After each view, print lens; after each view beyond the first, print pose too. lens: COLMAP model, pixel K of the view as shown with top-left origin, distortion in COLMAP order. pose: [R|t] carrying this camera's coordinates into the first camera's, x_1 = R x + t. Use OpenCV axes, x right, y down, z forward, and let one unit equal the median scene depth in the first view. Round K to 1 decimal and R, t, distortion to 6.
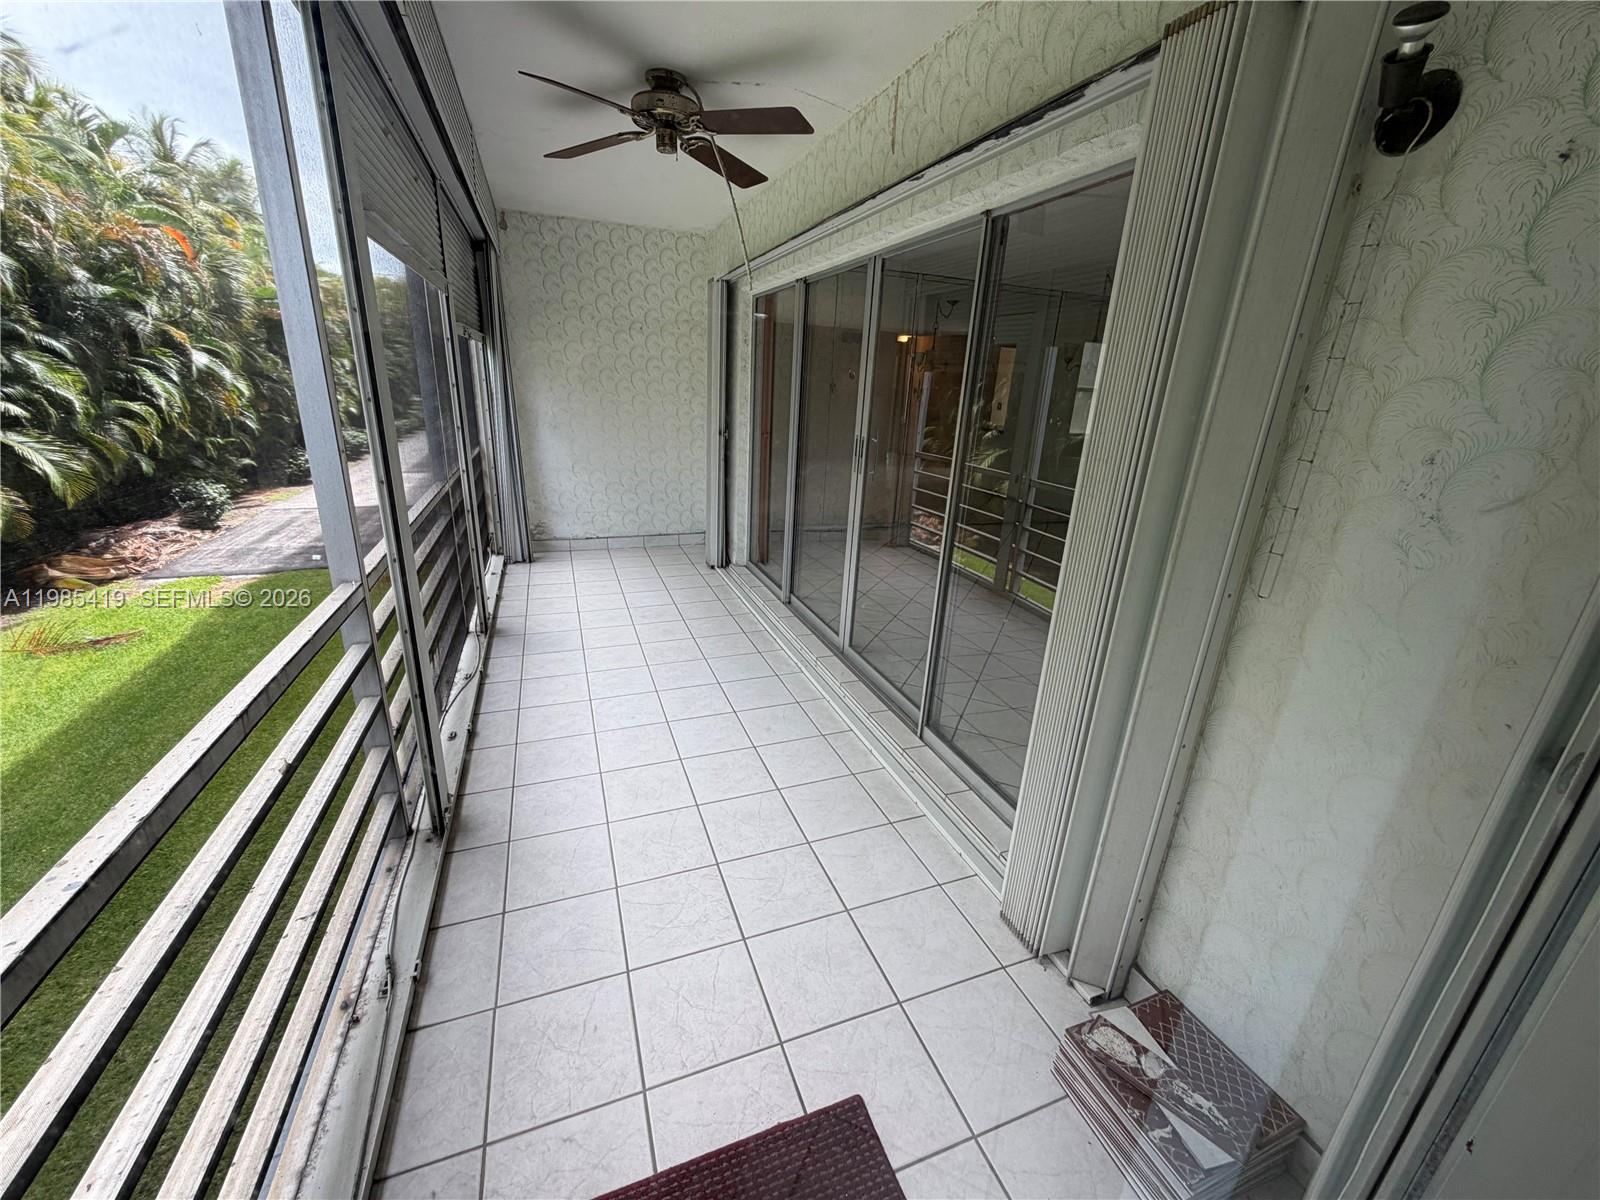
lens RADIAL K [[633.8, 0, 796.9], [0, 633.8, 607.0], [0, 0, 1]] dist [-0.003048, -0.000332]
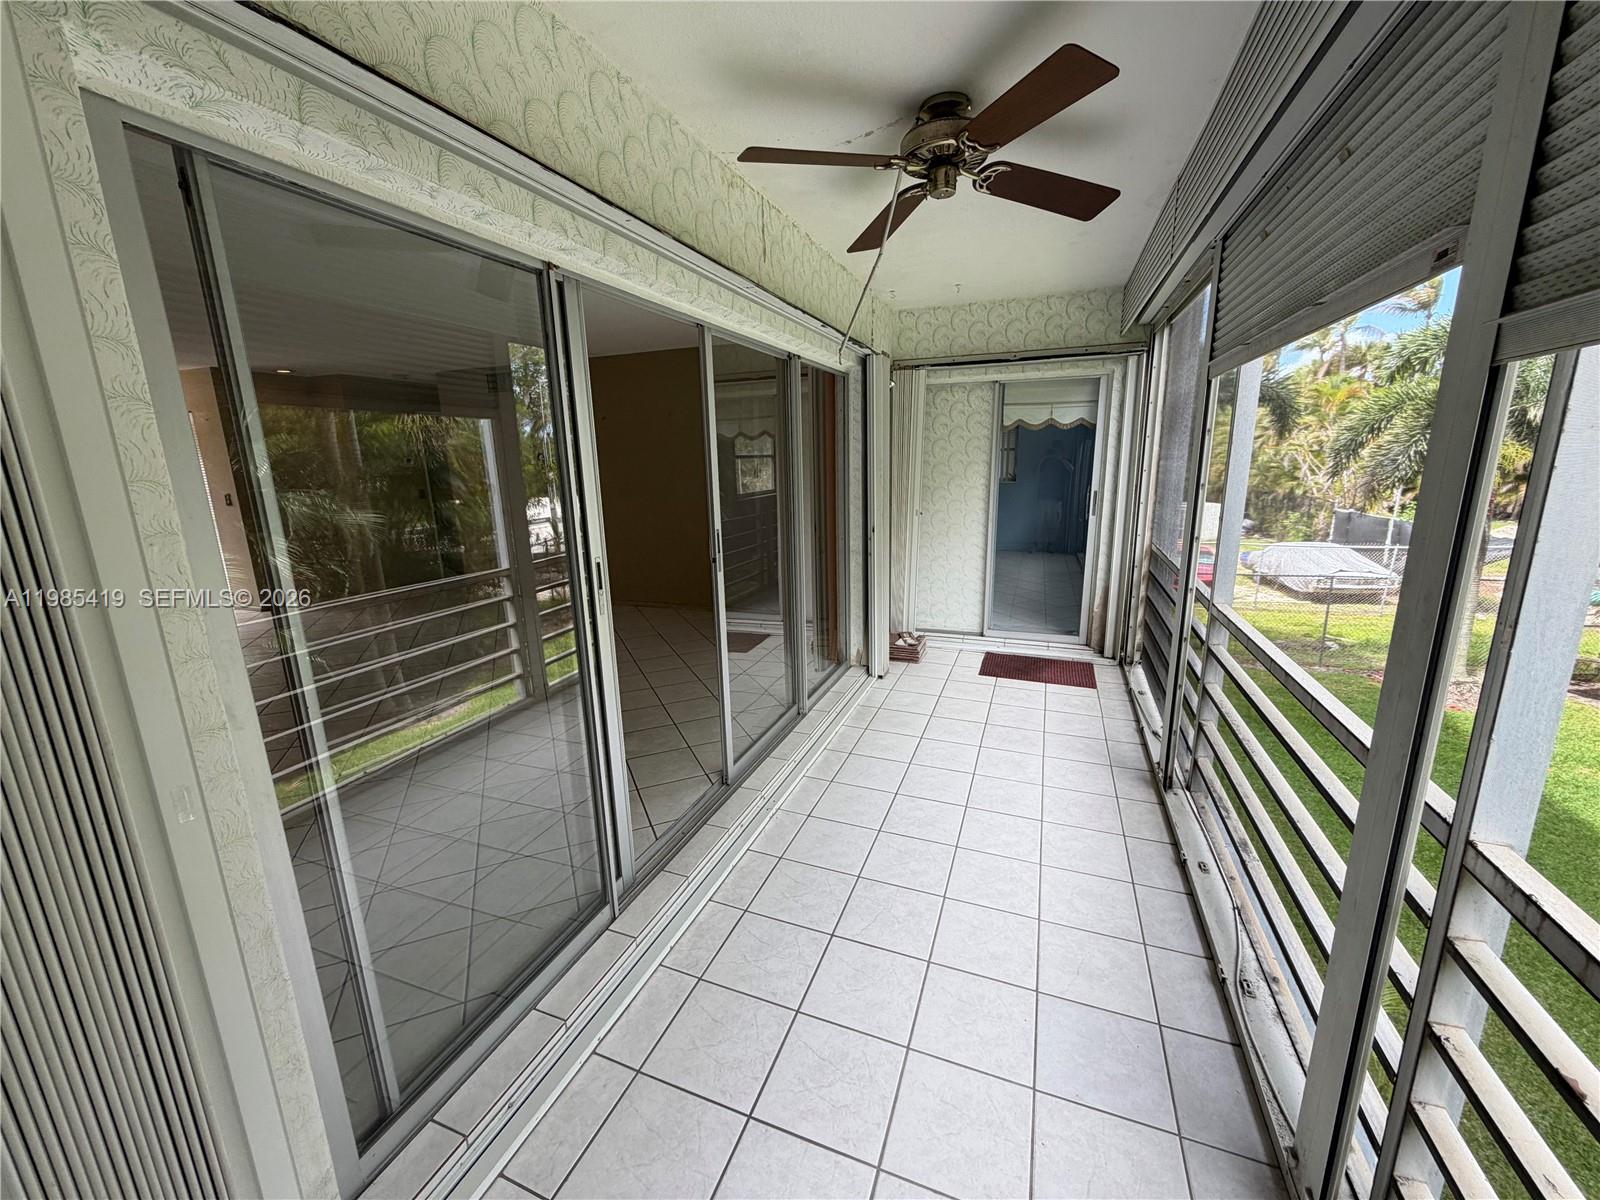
lens RADIAL K [[633.8, 0, 793.4], [0, 633.8, 593.3], [0, 0, 1]] dist [-0.003048, -0.000332]
pose [[-0.737077, -0.180863, 0.651158, -0.604926], [0.205428, 0.857968, 0.470840, -0.635860], [-0.643830, 0.480811, -0.595234, 1.650108]]
